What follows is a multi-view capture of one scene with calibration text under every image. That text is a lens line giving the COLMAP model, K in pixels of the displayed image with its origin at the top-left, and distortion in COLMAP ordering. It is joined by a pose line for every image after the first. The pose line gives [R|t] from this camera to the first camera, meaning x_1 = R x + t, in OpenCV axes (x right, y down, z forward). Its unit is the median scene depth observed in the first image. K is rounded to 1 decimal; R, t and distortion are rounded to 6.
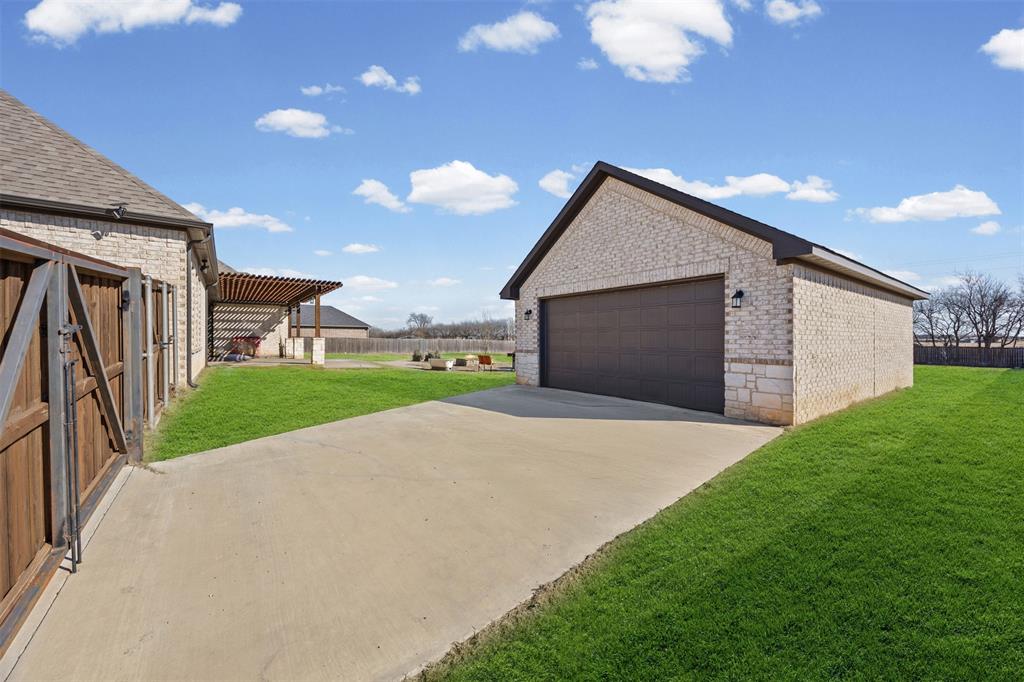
lens RADIAL K [[389.1, 0, 512.5], [0, 389.1, 335.4], [0, 0, 1]] dist [-0.000664, -0.000111]
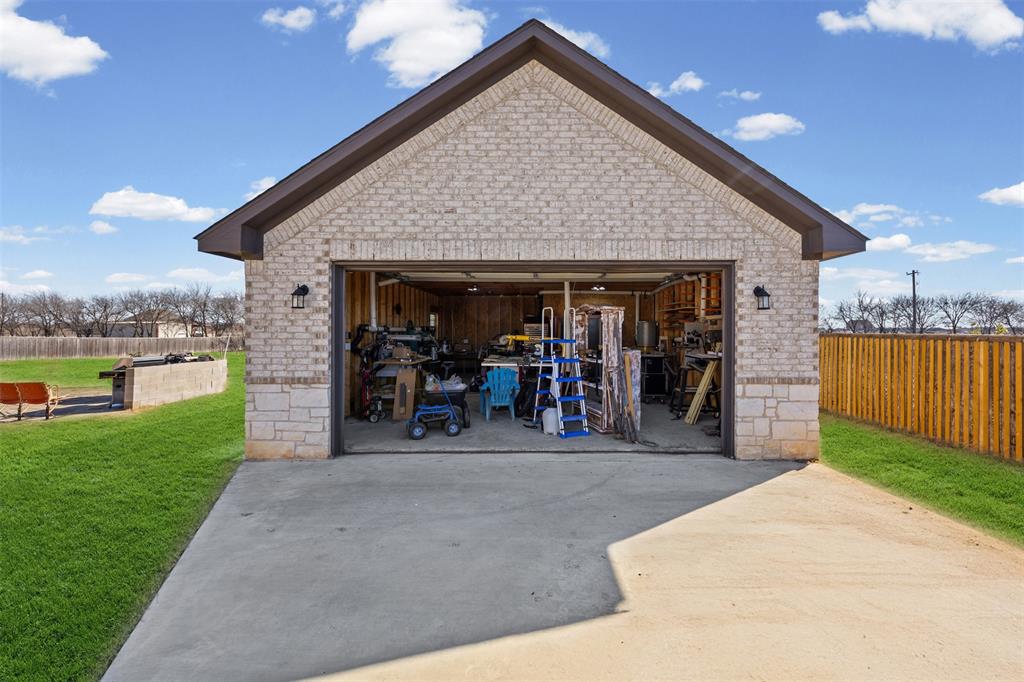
lens RADIAL K [[389.1, 0, 522.5], [0, 389.1, 322.9], [0, 0, 1]] dist [-0.000664, -0.000111]
pose [[0.587294, 0.010230, 0.809309, -0.236238], [-0.006019, 0.999948, -0.008272, -0.031207], [-0.809351, -0.000013, 0.587325, 0.778112]]
